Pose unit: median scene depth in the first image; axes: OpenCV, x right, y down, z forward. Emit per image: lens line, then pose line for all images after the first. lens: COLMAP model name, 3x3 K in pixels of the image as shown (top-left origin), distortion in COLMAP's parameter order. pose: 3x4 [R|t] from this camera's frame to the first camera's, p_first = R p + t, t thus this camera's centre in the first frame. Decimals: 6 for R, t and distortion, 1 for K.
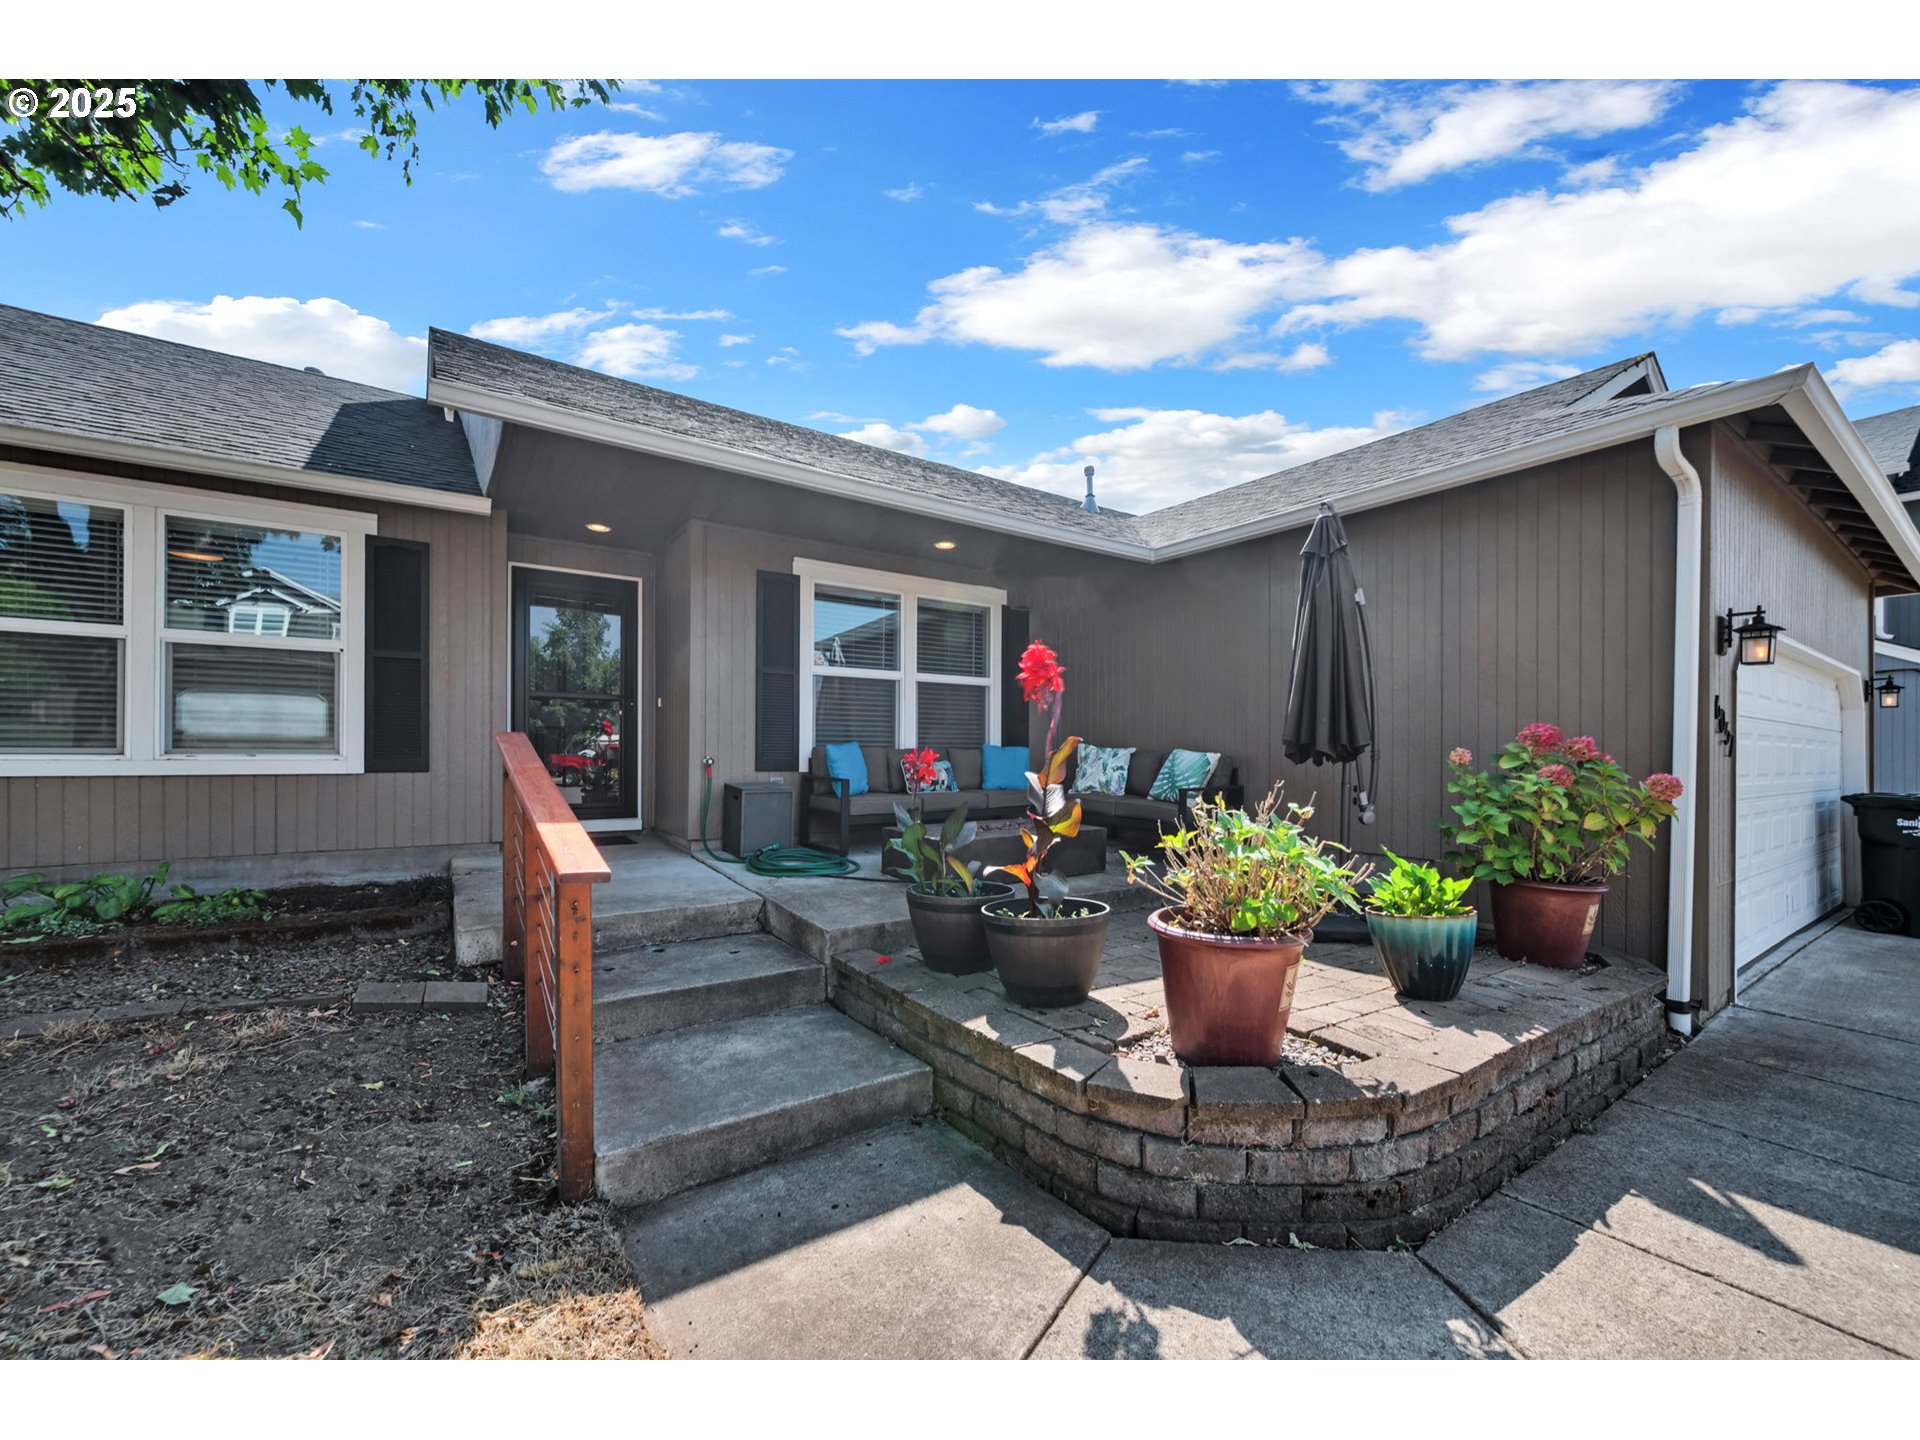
lens RADIAL K [[787.1, 0, 968.2], [0, 787.1, 733.4], [0, 0, 1]] dist [-0.001341, -0.000083]
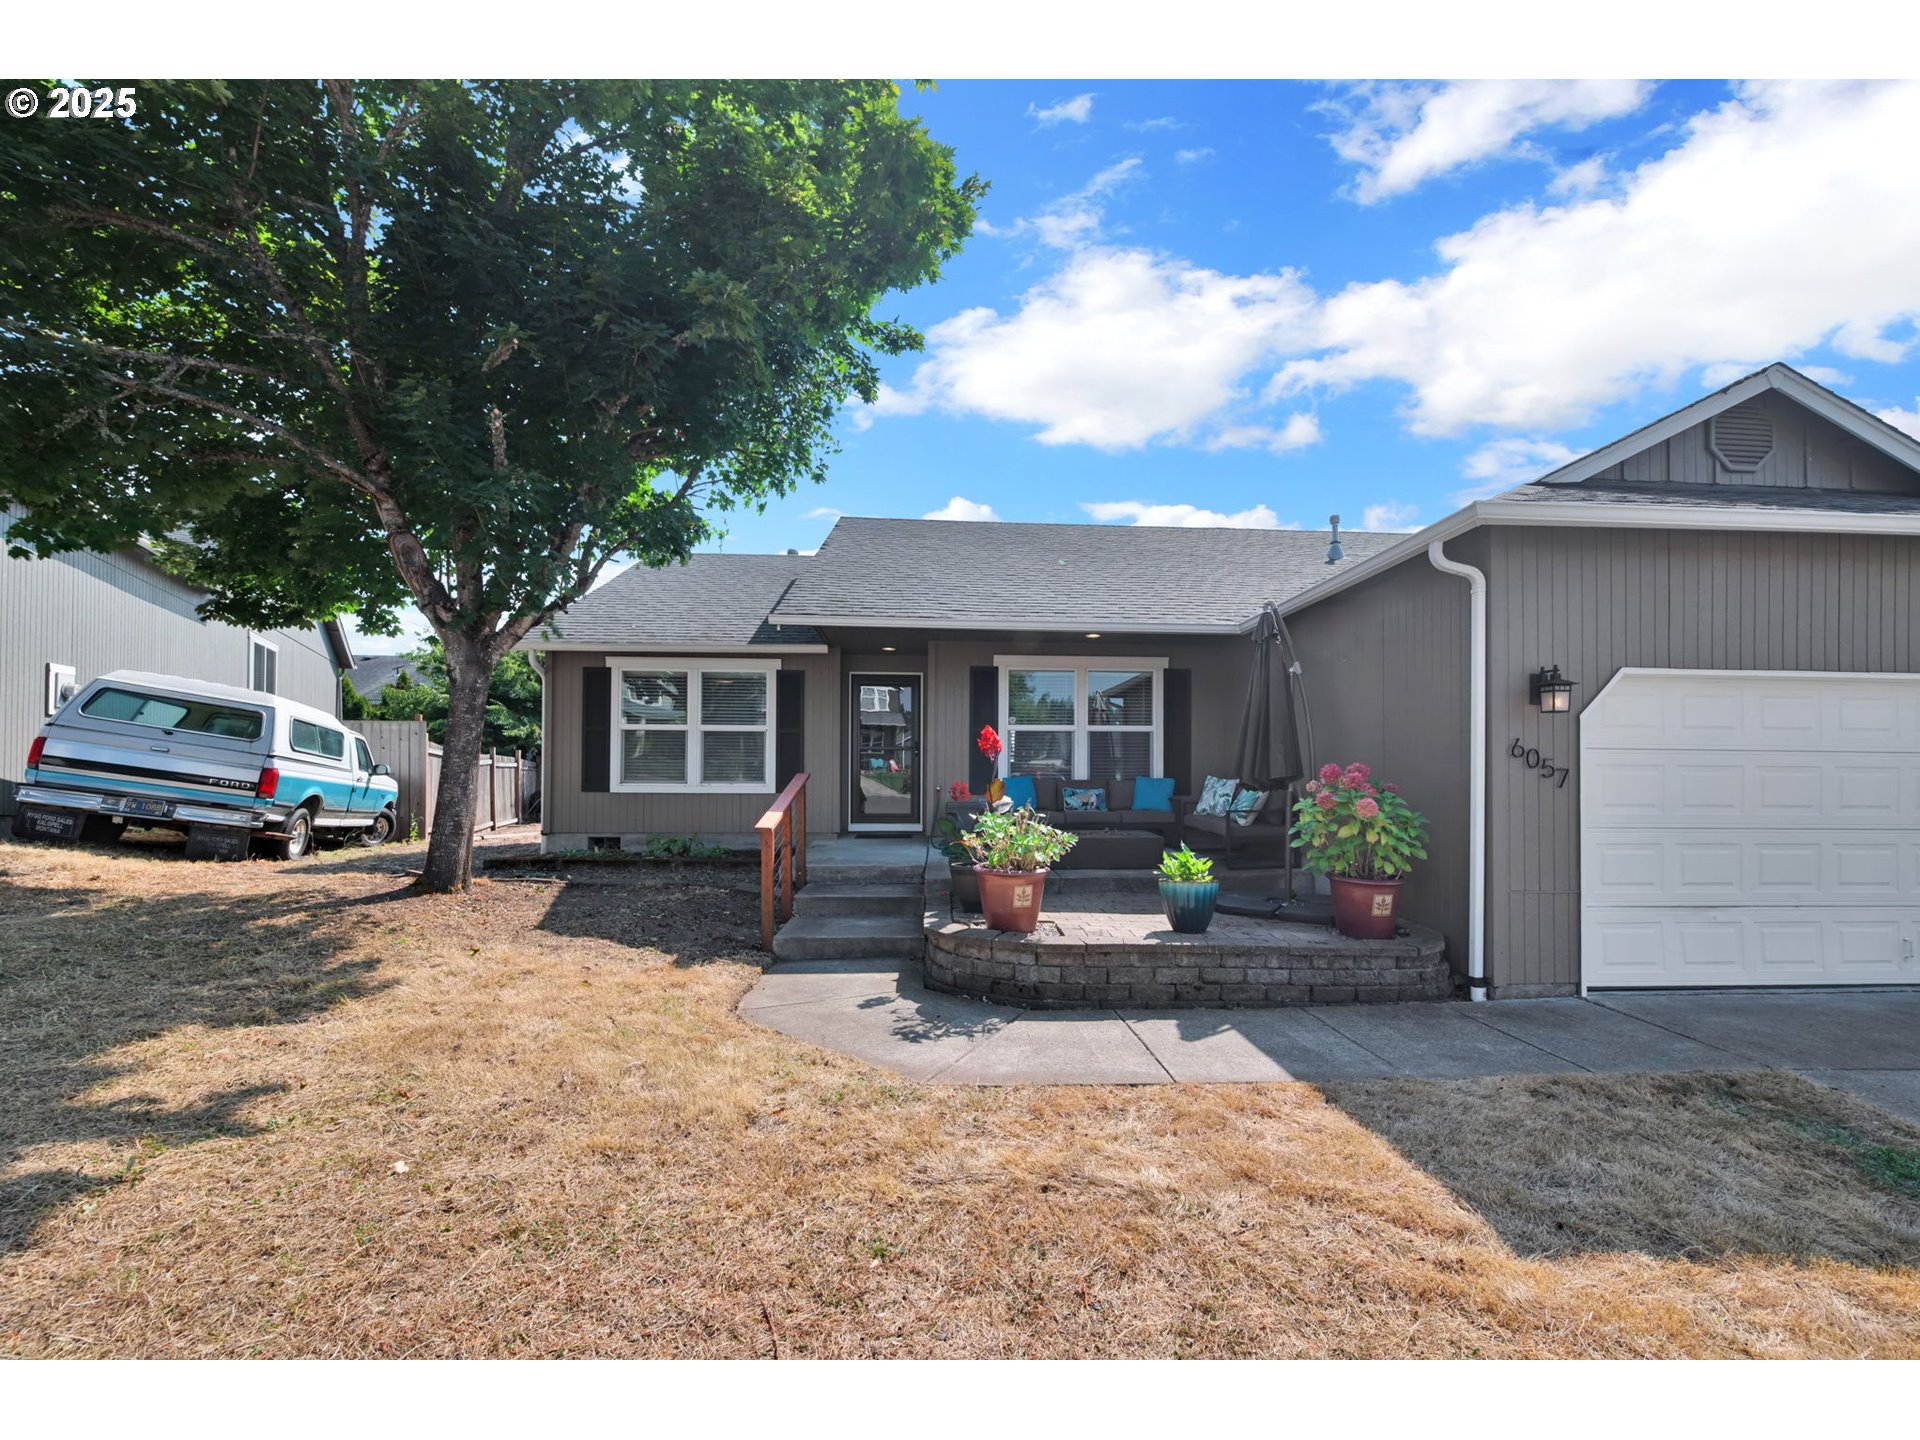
lens RADIAL K [[787.1, 0, 968.2], [0, 787.1, 733.4], [0, 0, 1]] dist [-0.001341, -0.000083]
pose [[0.851184, -0.031122, -0.523945, 0.867651], [0.011941, 0.999130, -0.039948, -0.017262], [0.524732, 0.027747, 0.850815, -0.534778]]
